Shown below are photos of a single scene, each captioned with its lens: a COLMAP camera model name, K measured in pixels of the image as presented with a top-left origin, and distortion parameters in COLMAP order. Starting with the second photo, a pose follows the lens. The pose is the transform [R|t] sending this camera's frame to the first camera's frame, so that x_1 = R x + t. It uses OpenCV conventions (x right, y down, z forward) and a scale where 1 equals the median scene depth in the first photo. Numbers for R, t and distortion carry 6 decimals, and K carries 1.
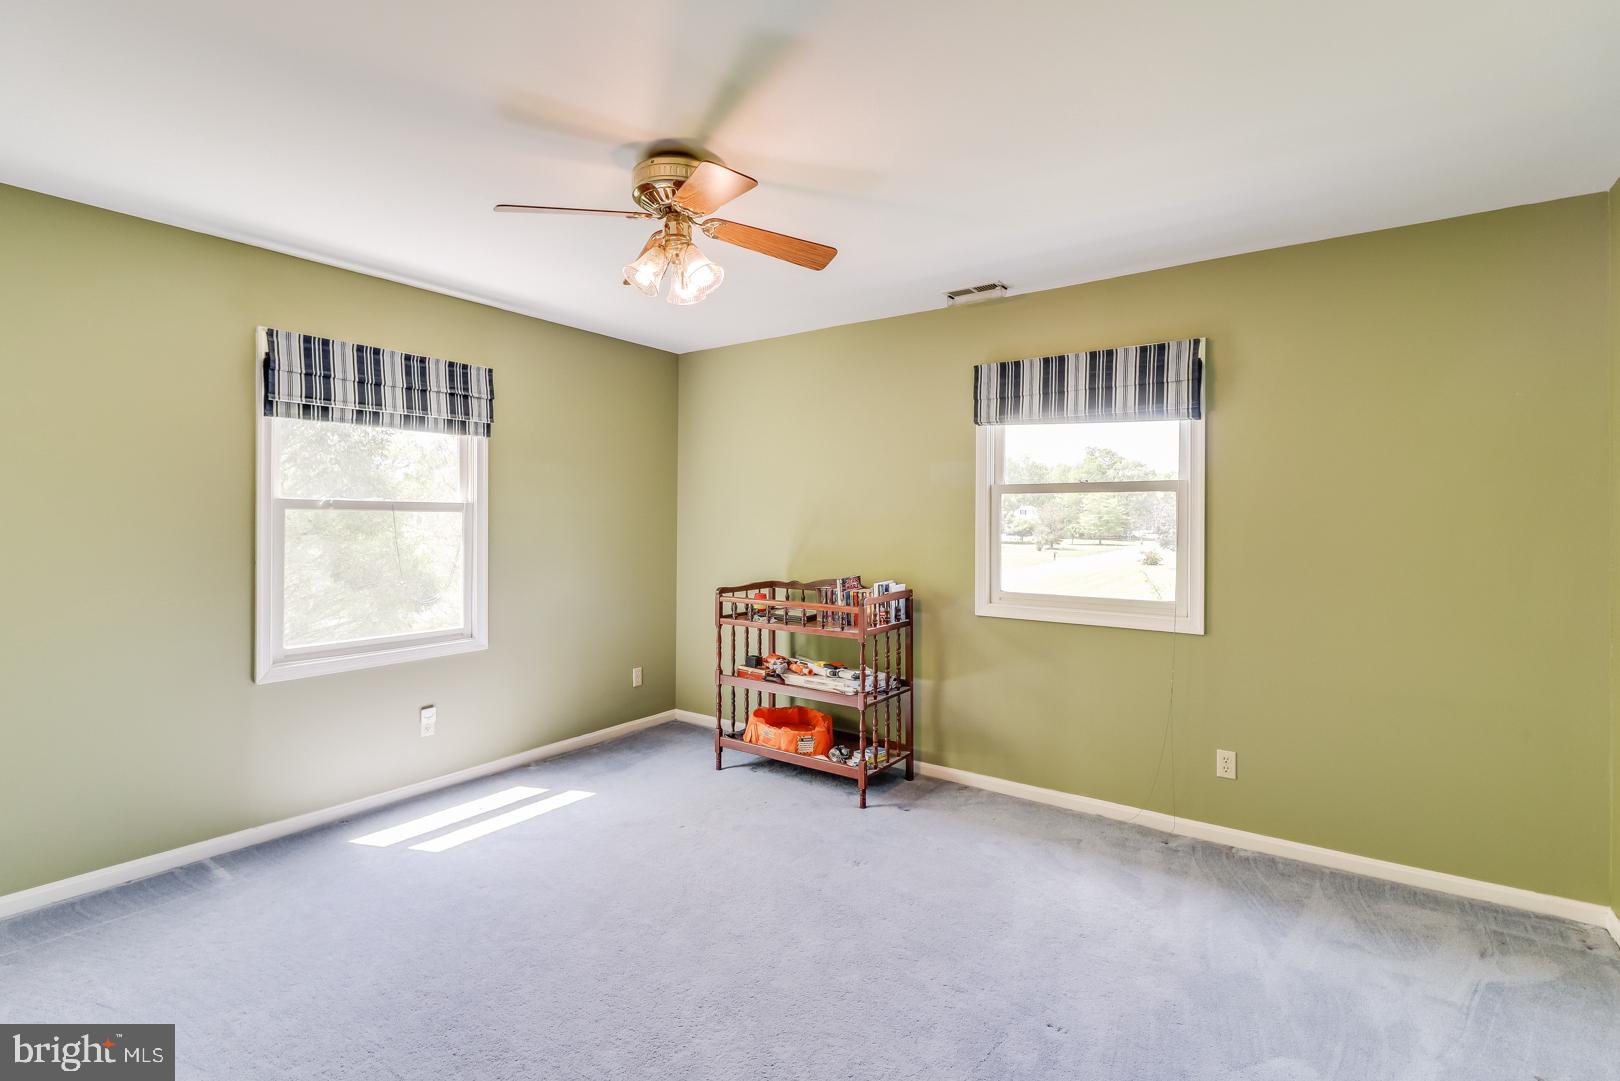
lens RADIAL K [[746.0, 0, 808.9], [0, 746.0, 532.3], [0, 0, 1]] dist [0.007326, -0.005786]
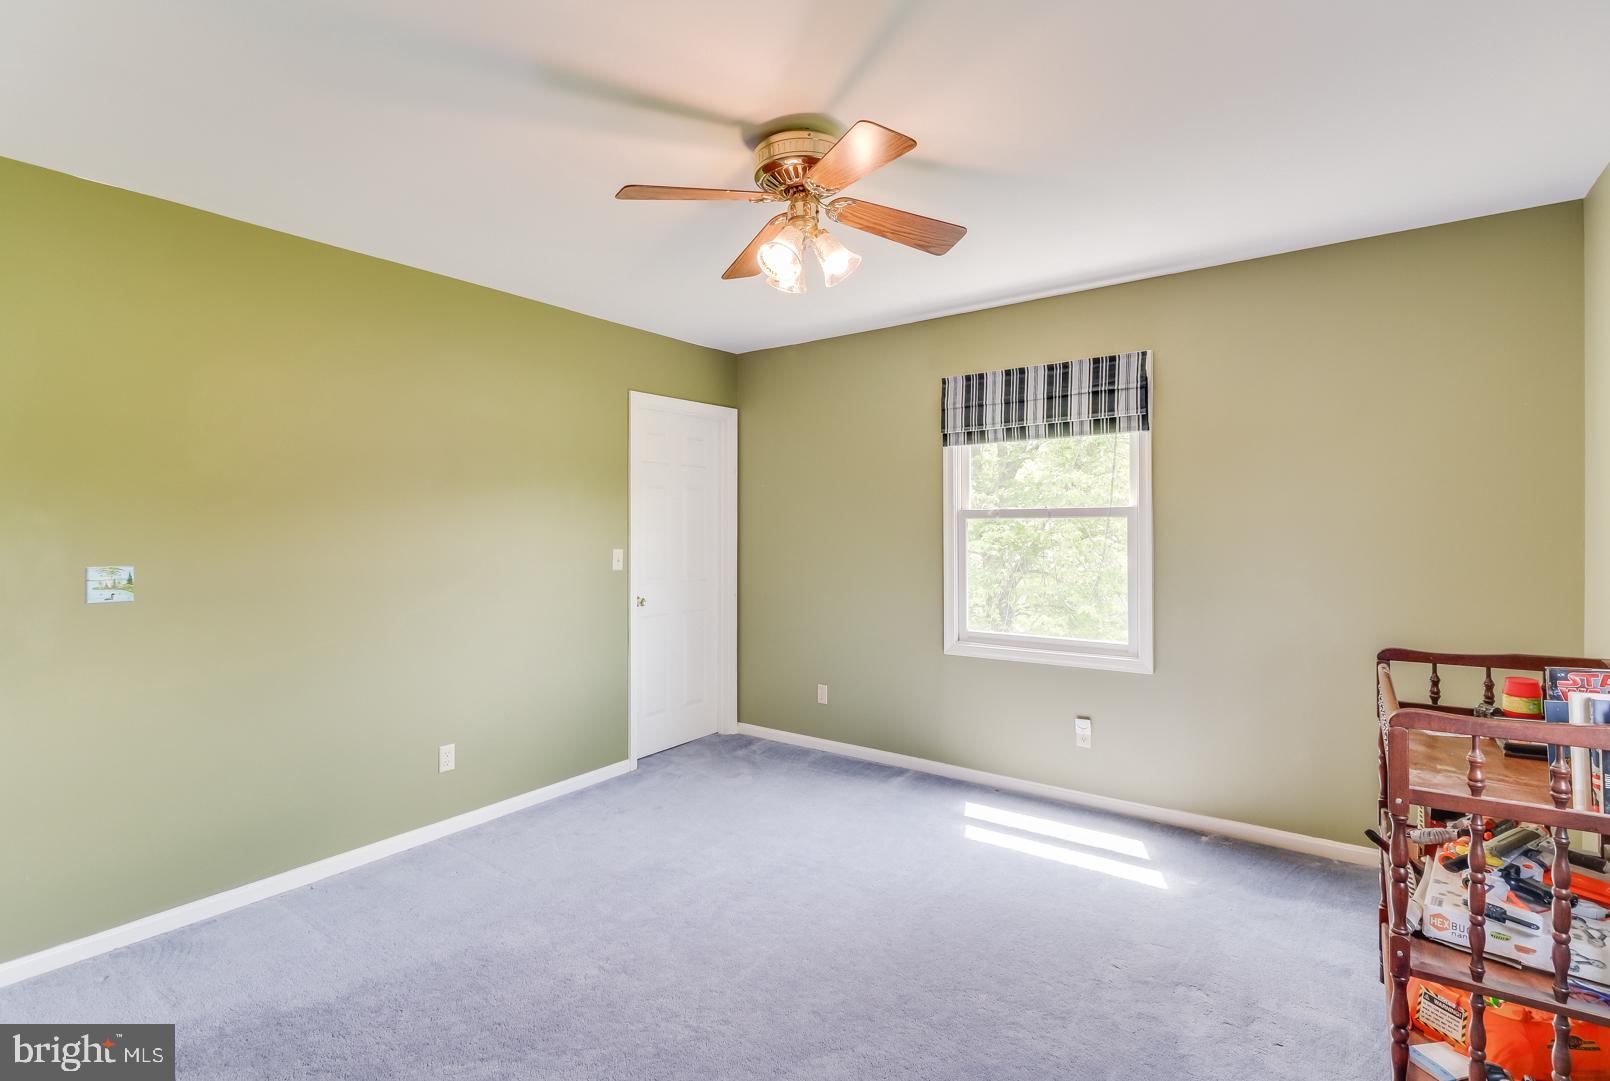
lens RADIAL K [[762.3, 0, 804.9], [0, 762.3, 537.6], [0, 0, 1]] dist [0.002873, -0.001015]
pose [[-0.011999, 0.013016, -0.999843, 0.505463], [-0.009540, 0.999868, 0.013130, -0.011523], [0.999882, 0.009696, -0.011874, 0.667749]]
